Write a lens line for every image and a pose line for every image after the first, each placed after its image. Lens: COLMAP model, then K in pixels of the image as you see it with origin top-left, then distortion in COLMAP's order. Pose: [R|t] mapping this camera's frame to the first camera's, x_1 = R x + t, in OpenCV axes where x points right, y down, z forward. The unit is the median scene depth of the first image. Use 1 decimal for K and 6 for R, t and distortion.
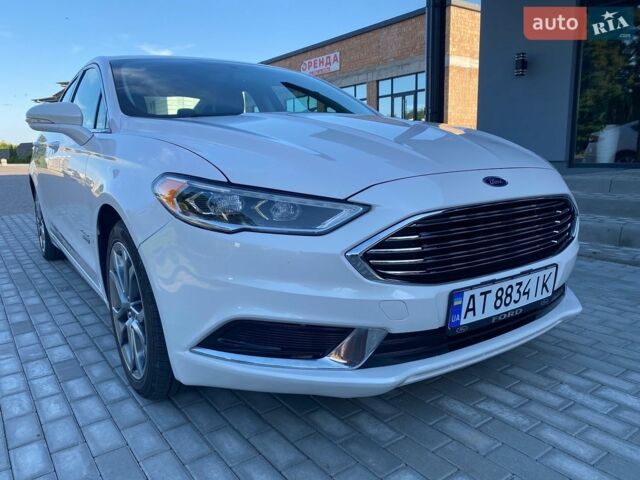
lens RADIAL K [[480.0, 0, 321.8], [0, 480.0, 240.9], [0, 0, 1]] dist [-0.000508, -0.000338]
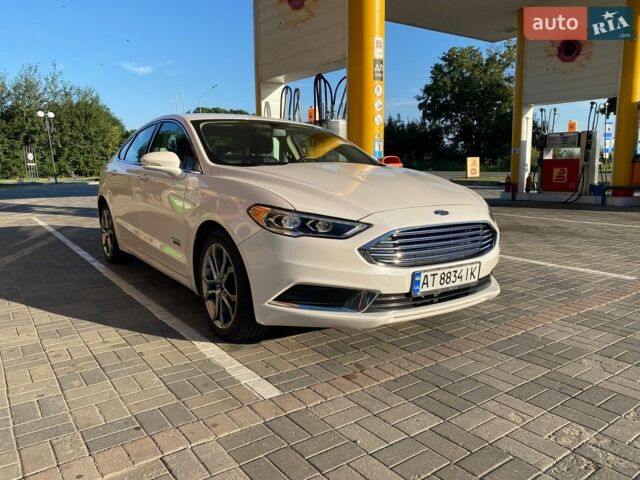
lens RADIAL K [[480.0, 0, 319.0], [0, 480.0, 239.9], [0, 0, 1]] dist [-0.000508, -0.000338]
pose [[0.999733, 0.022846, 0.003488, -0.095206], [-0.022678, 0.998842, -0.042428, 0.064273], [-0.004453, 0.042337, 0.999093, -0.782408]]
